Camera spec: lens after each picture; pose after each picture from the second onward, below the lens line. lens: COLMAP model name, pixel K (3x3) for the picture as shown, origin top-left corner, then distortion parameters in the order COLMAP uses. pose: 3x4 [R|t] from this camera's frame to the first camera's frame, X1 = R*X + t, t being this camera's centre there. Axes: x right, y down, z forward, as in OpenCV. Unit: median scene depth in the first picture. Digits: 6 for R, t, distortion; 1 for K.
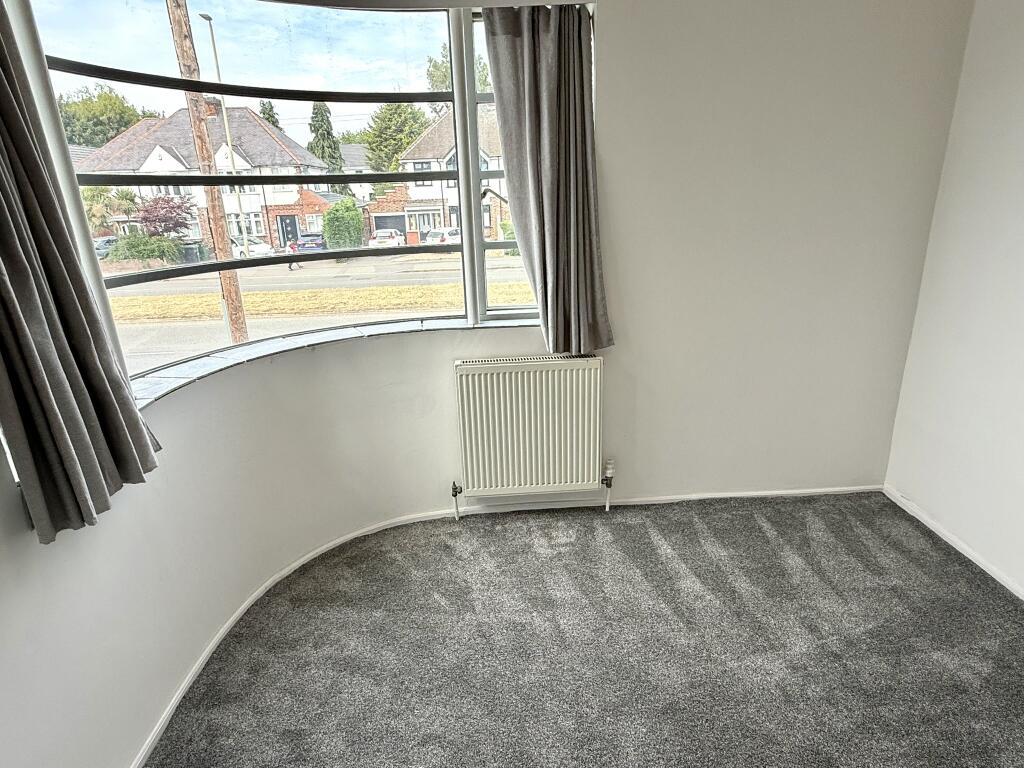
lens RADIAL K [[567.2, 0, 514.9], [0, 567.2, 370.4], [0, 0, 1]] dist [-0.002105, -0.000660]
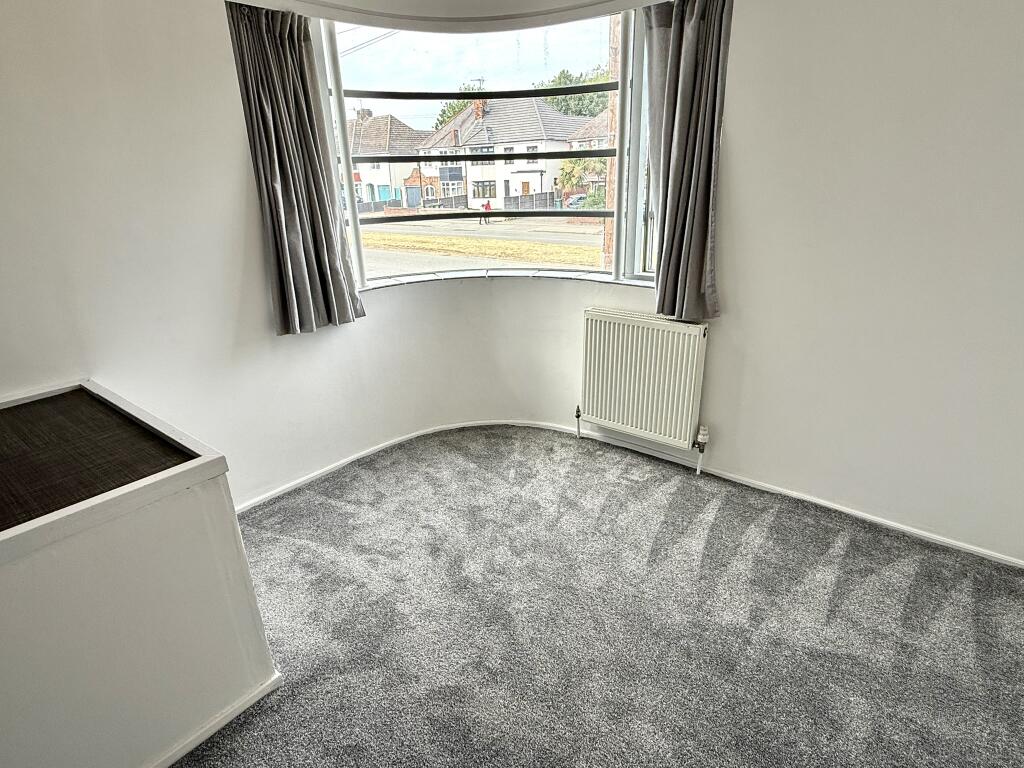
lens RADIAL K [[567.2, 0, 514.9], [0, 567.2, 370.4], [0, 0, 1]] dist [-0.002105, -0.000660]
pose [[0.745856, 0.233614, -0.623797, 0.576206], [-0.197597, 0.971926, 0.127729, -0.008780], [0.636124, 0.027993, 0.771079, -0.040089]]
